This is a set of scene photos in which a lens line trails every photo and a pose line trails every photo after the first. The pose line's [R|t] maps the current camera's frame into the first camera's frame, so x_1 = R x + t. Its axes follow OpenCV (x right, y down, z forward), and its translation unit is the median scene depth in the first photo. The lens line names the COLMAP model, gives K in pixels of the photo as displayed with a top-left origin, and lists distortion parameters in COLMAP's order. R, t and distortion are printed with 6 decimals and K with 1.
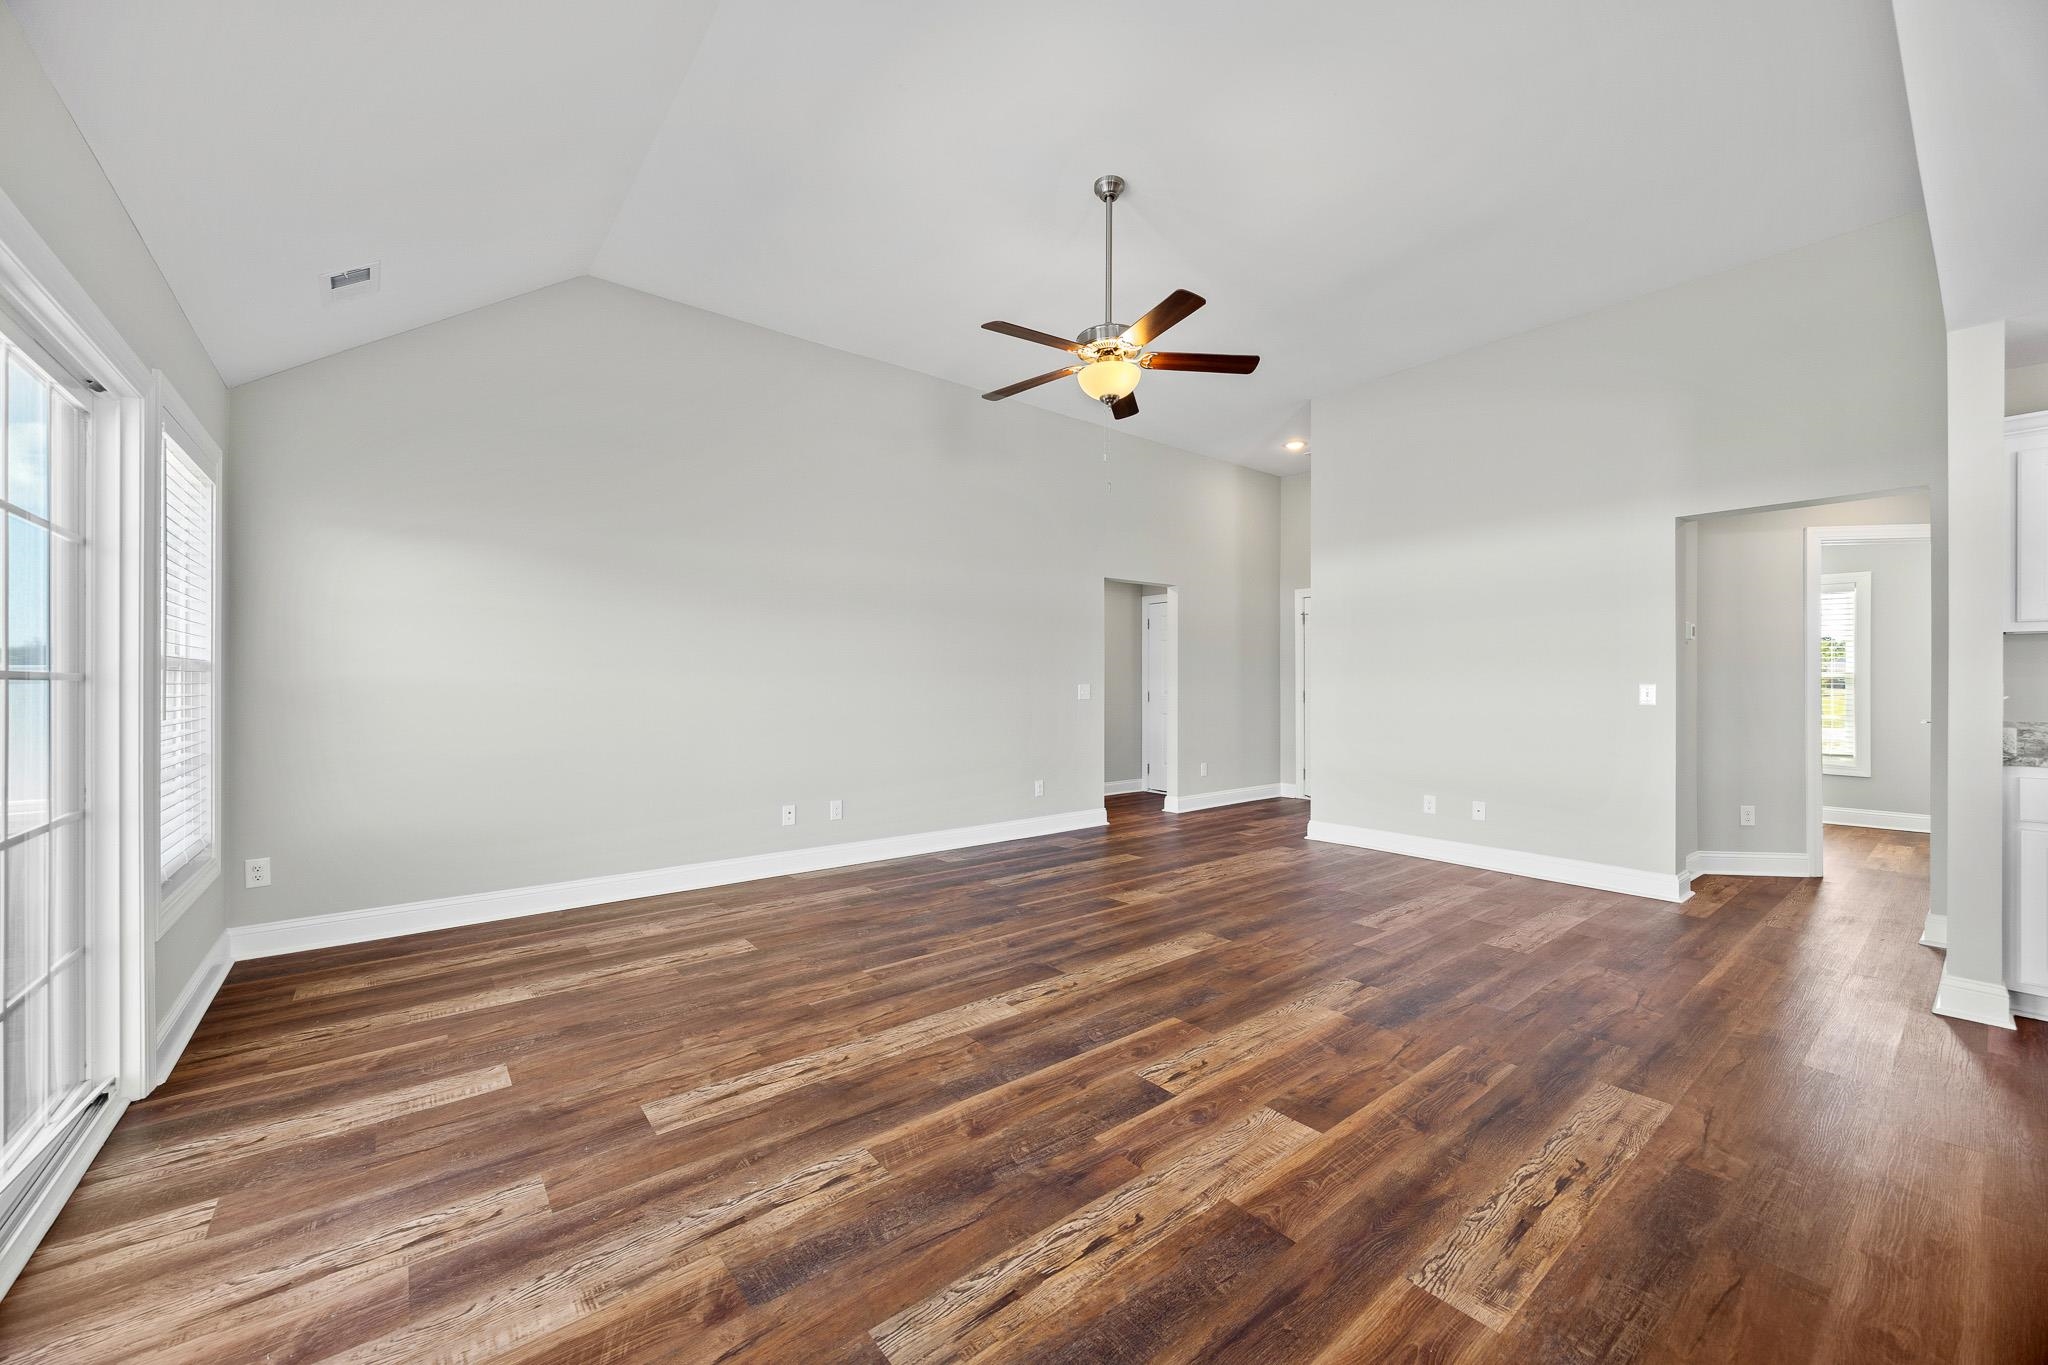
lens RADIAL K [[780.4, 0, 1024.0], [0, 780.4, 682.5], [0, 0, 1]] dist [-0.003153, -0.000098]
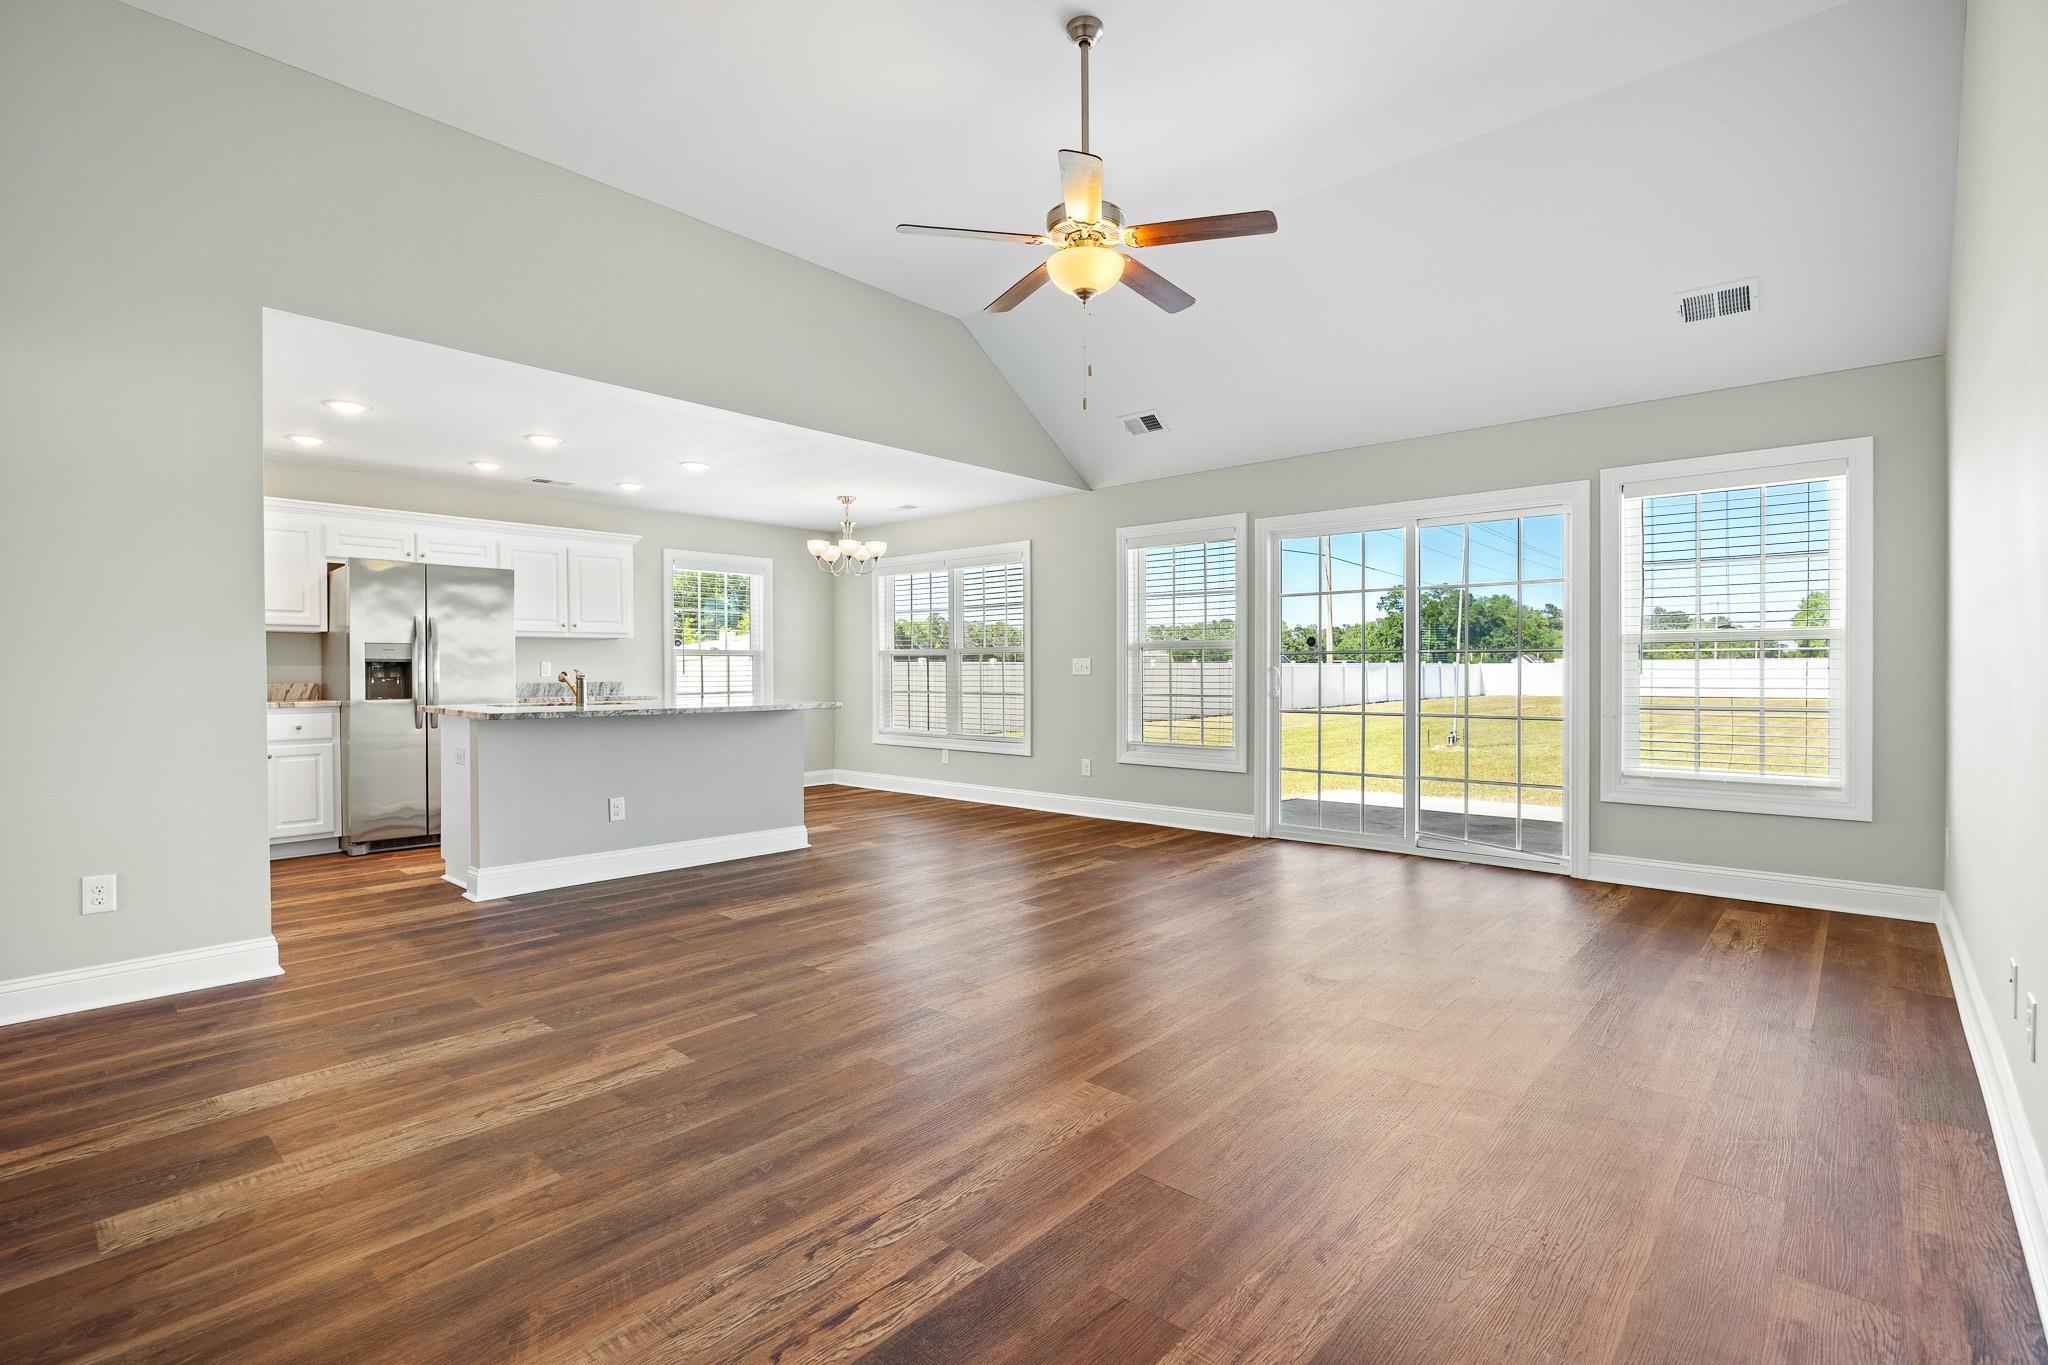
lens RADIAL K [[944.6, 0, 1024.0], [0, 944.6, 682.5], [0, 0, 1]] dist [-0.013980, 0.000584]
pose [[-0.986758, 0.007065, -0.162045, 0.334069], [0.005360, 0.999926, 0.010958, 0.027405], [0.162111, 0.009944, -0.986722, 1.968366]]
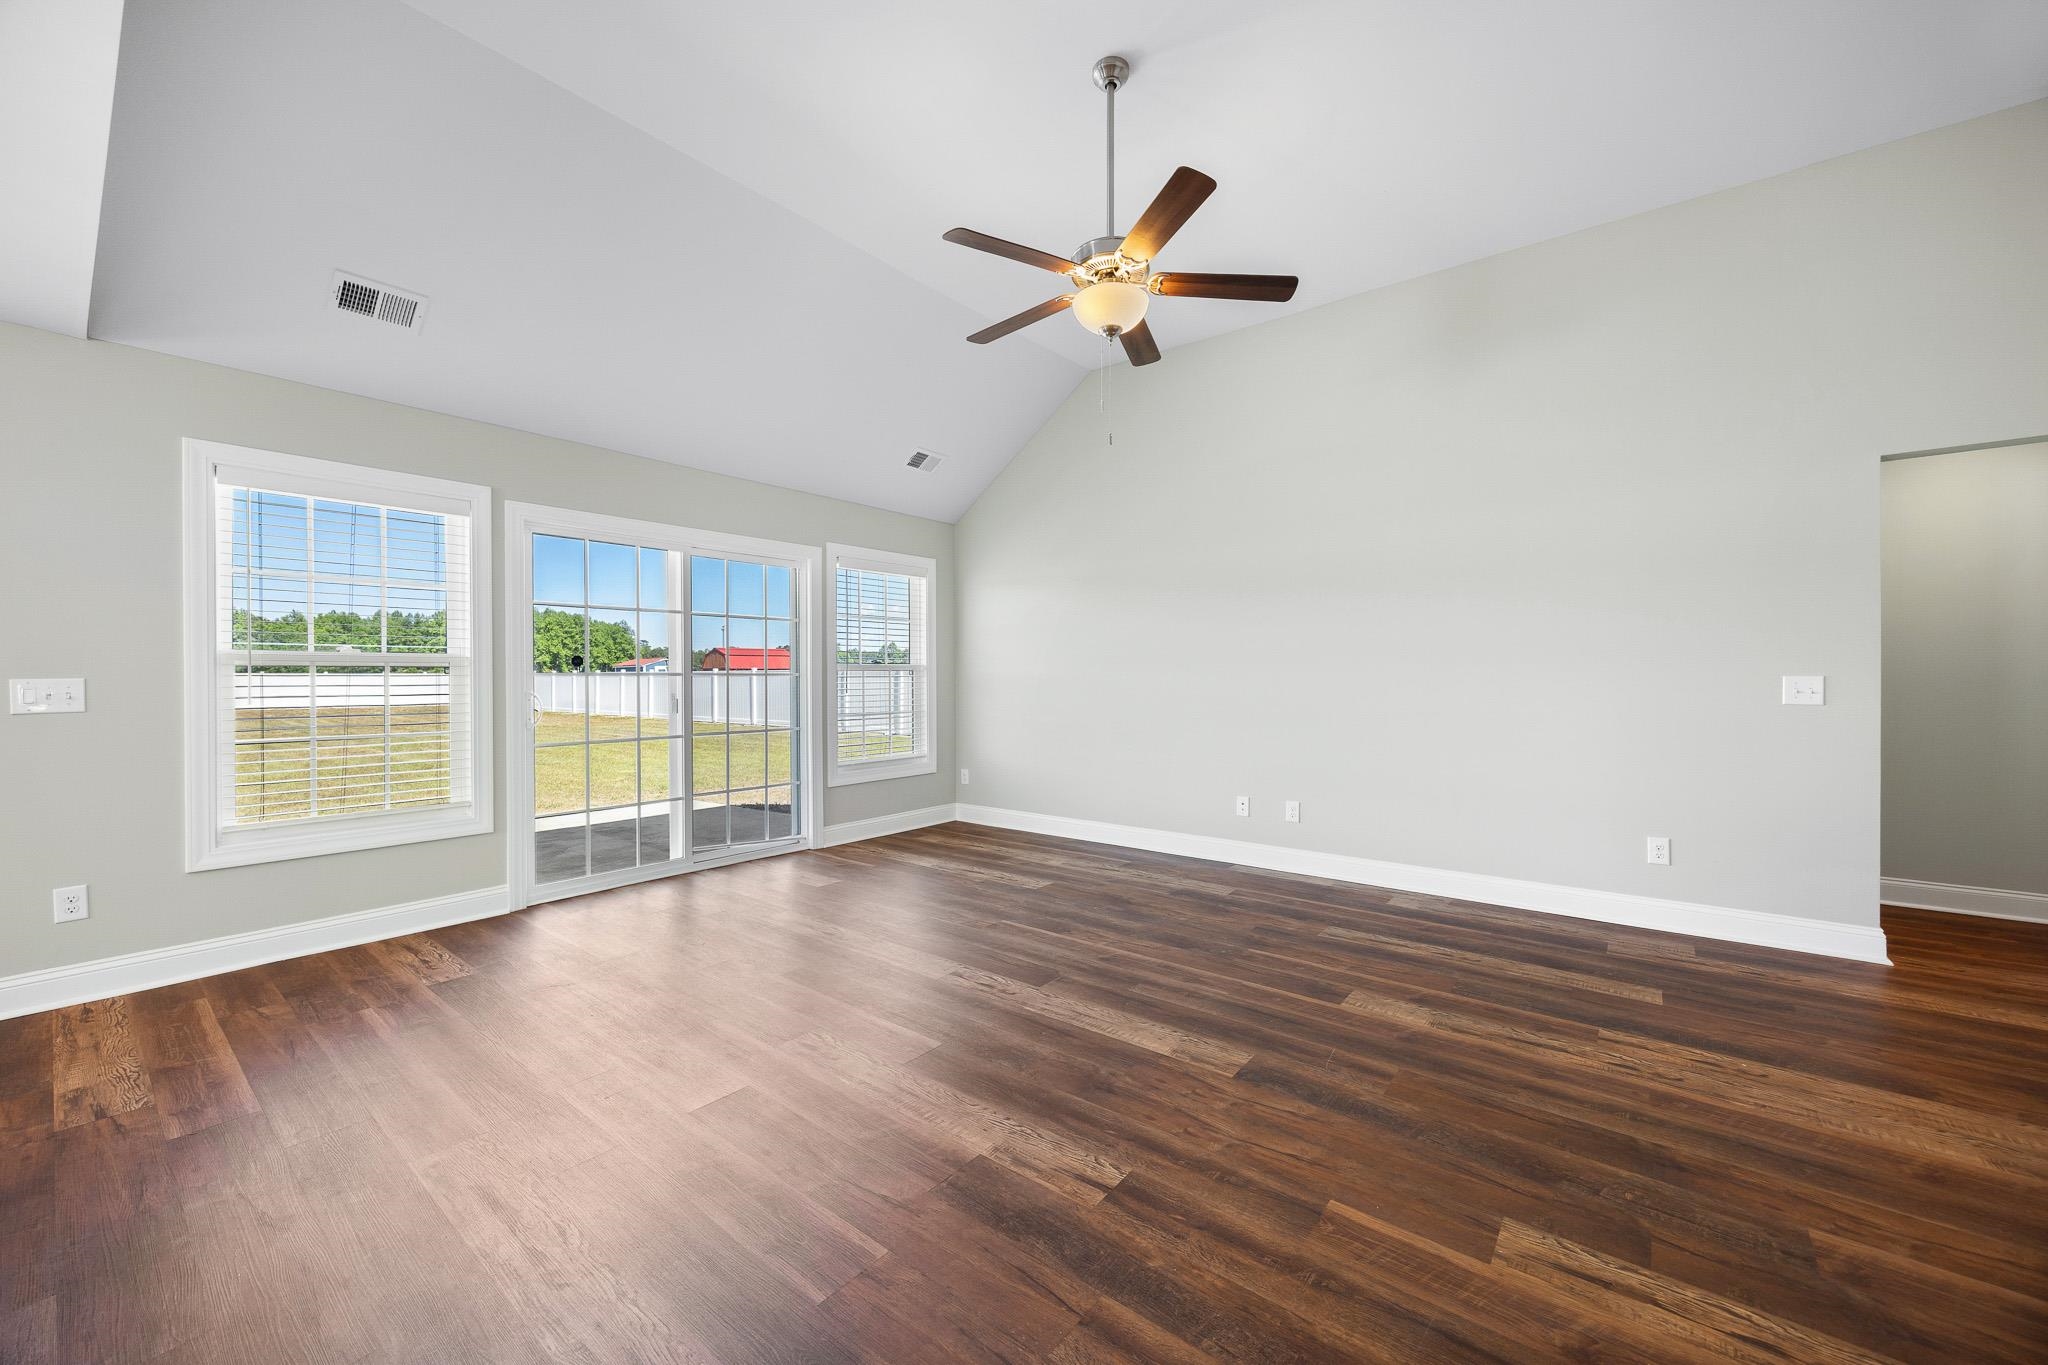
lens RADIAL K [[784.9, 0, 1024.0], [0, 784.9, 682.5], [0, 0, 1]] dist [-0.000218, -0.000030]
pose [[0.216968, 0.008846, -0.976139, 0.906710], [0.005691, 0.999930, 0.010326, -0.001613], [0.976162, -0.007795, 0.216902, 0.735364]]
